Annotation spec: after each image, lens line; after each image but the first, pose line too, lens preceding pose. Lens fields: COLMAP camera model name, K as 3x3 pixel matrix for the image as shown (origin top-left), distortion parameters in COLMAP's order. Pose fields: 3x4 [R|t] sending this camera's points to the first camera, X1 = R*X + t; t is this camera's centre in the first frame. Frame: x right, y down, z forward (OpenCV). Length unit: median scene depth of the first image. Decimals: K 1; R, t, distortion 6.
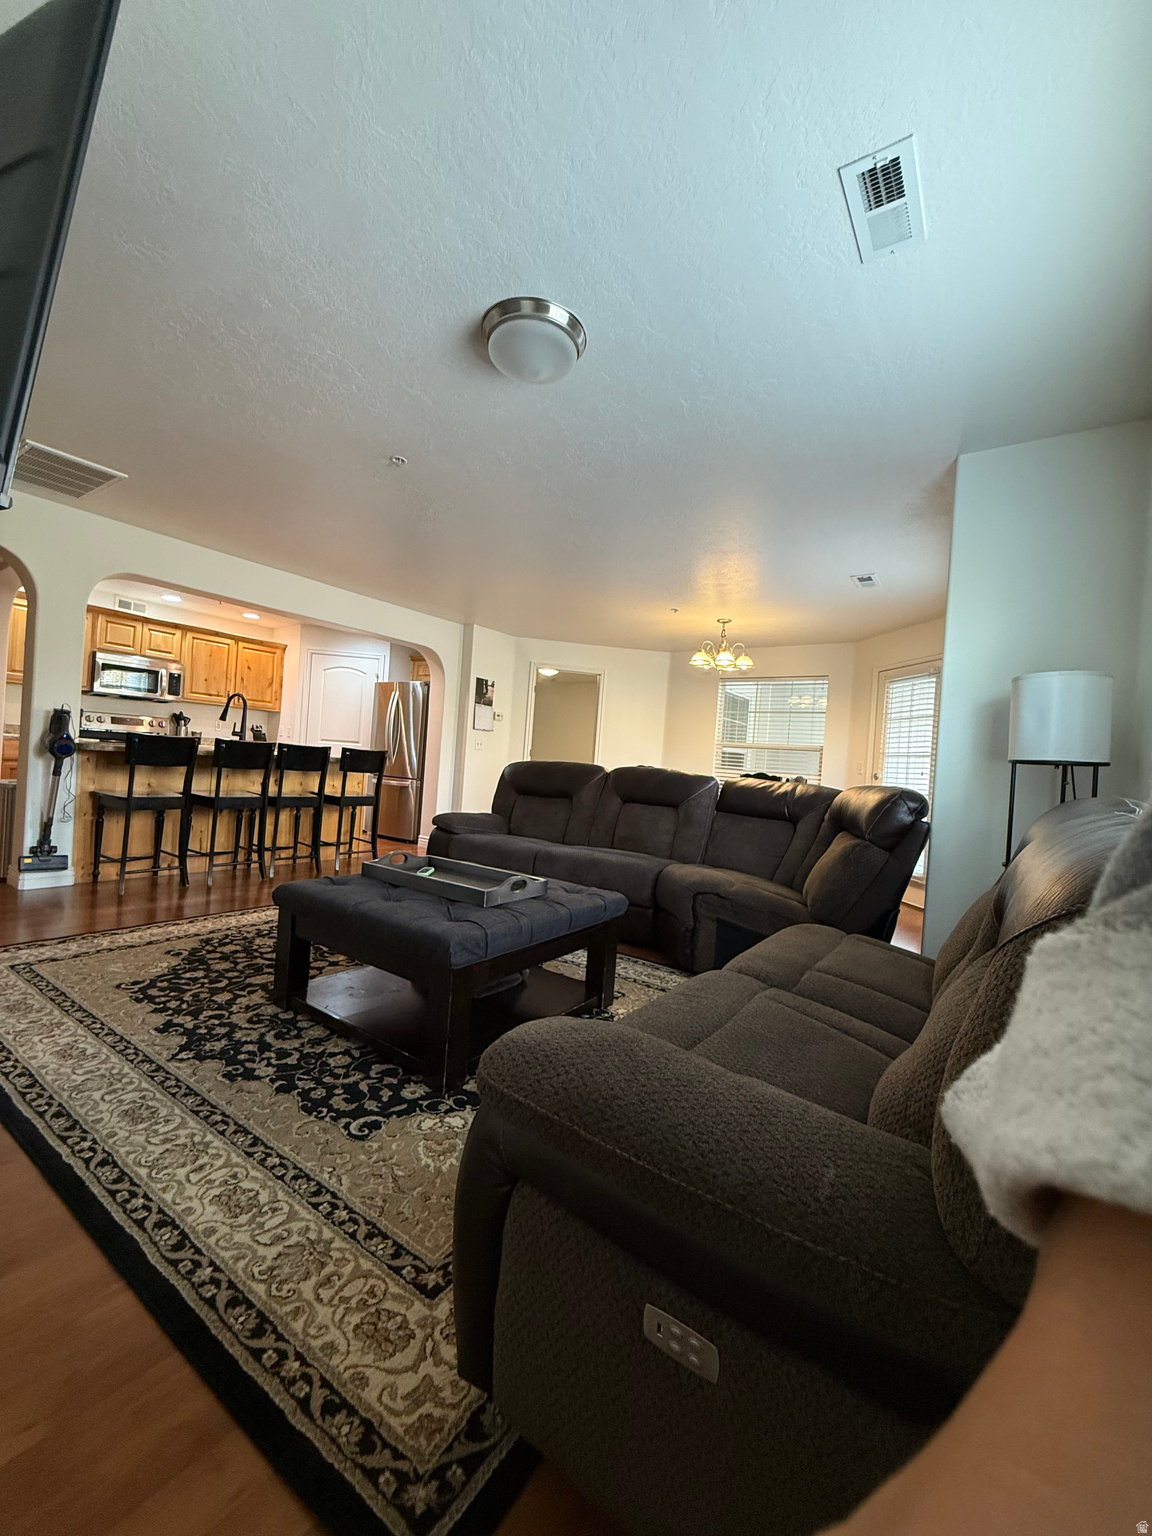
lens RADIAL K [[612.7, 0, 574.3], [0, 612.7, 761.2], [0, 0, 1]] dist [-0.000565, 0.000441]
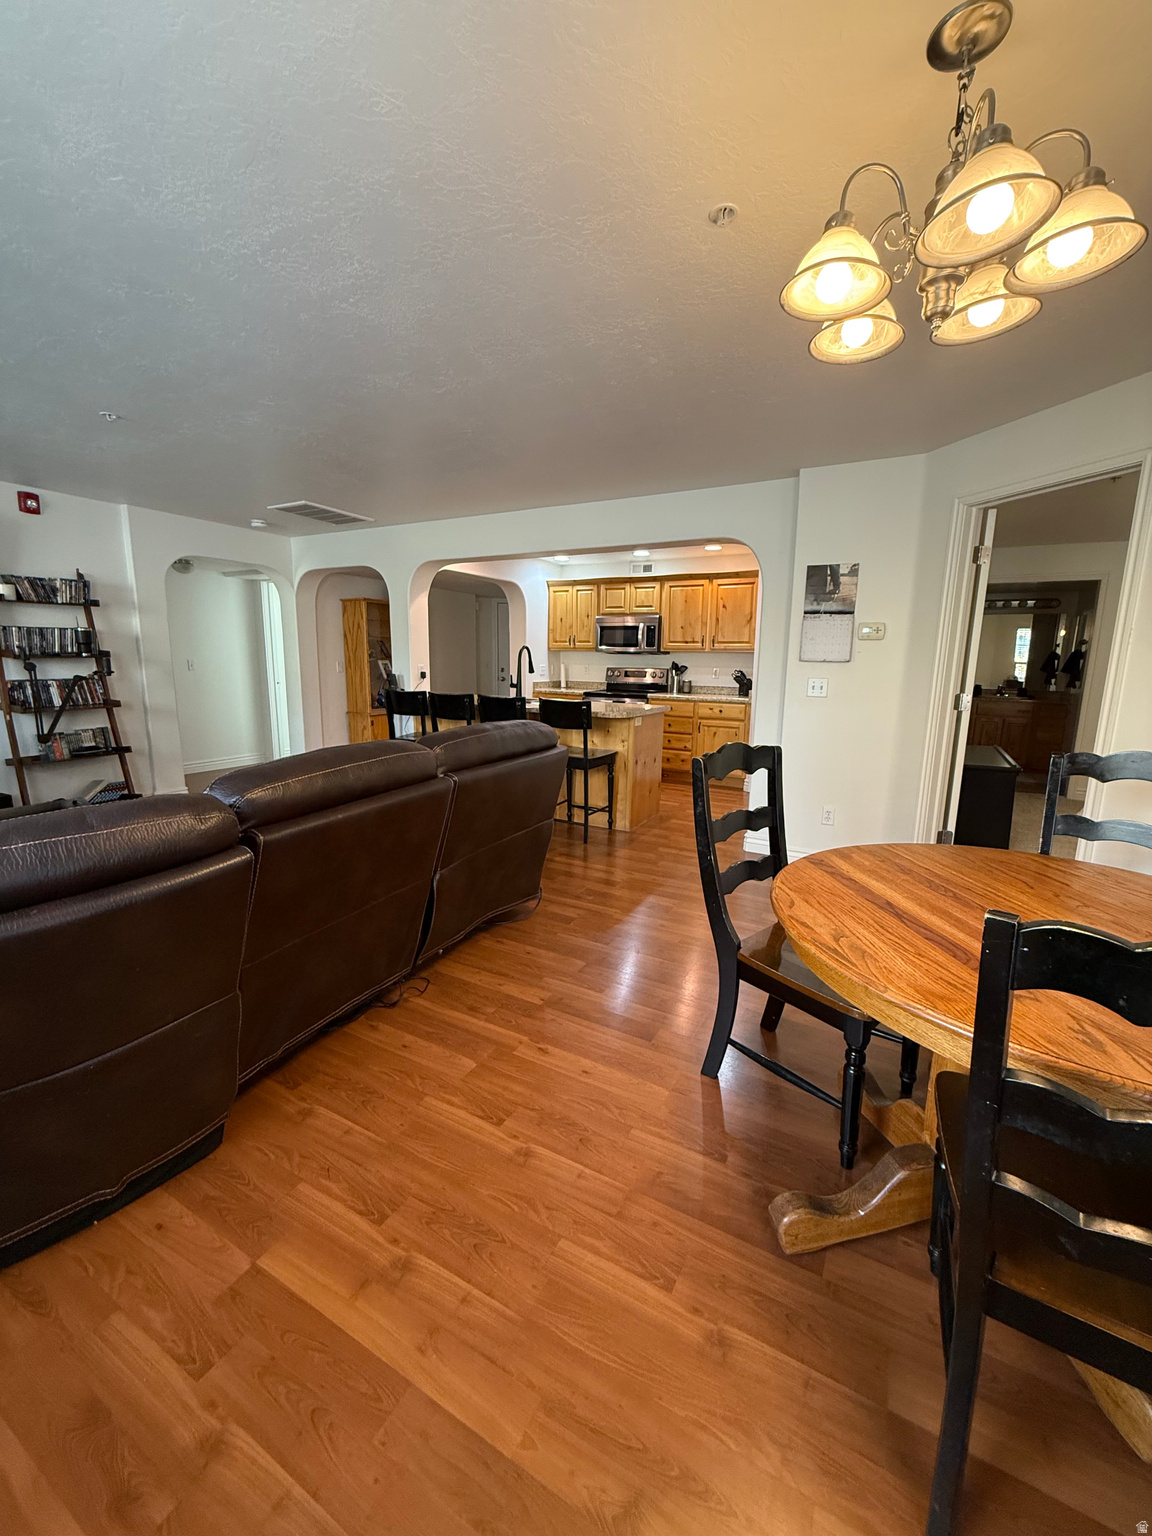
lens RADIAL K [[612.7, 0, 577.9], [0, 612.7, 764.5], [0, 0, 1]] dist [-0.000565, 0.000441]
pose [[0.125237, 0.103508, -0.986713, 0.946968], [-0.006028, 0.994604, 0.103571, -0.035938], [0.992109, -0.007023, 0.125185, 1.800890]]
